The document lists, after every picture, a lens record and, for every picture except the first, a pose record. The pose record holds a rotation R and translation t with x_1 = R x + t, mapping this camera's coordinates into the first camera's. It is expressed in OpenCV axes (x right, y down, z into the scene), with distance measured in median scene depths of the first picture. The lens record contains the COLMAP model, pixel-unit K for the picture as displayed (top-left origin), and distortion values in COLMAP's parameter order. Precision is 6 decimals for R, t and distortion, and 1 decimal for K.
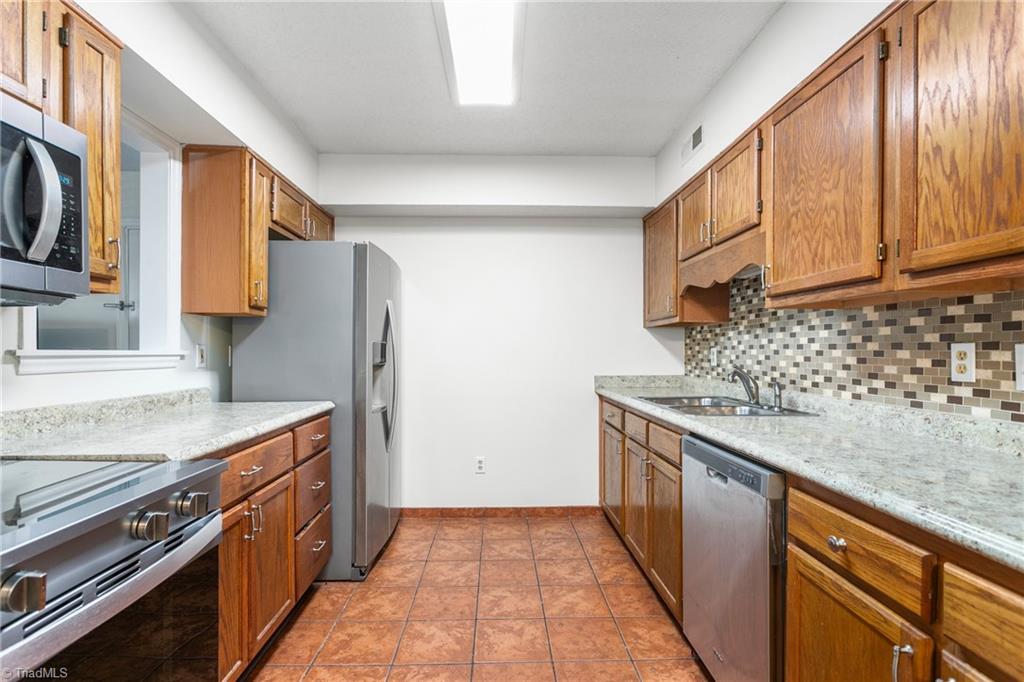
lens RADIAL K [[491.6, 0, 507.6], [0, 491.6, 347.1], [0, 0, 1]] dist [0.001224, 0.000983]
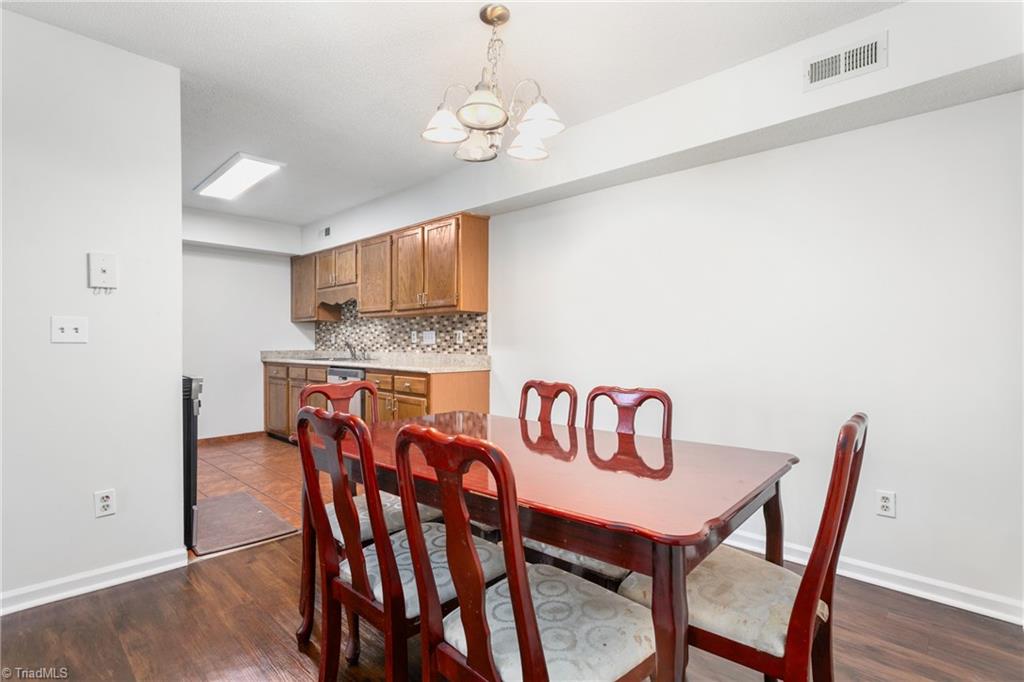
lens RADIAL K [[491.6, 0, 507.6], [0, 491.6, 347.1], [0, 0, 1]] dist [0.001224, 0.000983]
pose [[0.708124, -0.009676, 0.706021, -0.692037], [-0.001601, 0.999882, 0.015310, 0.034161], [-0.706086, -0.011972, 0.708025, -1.281793]]
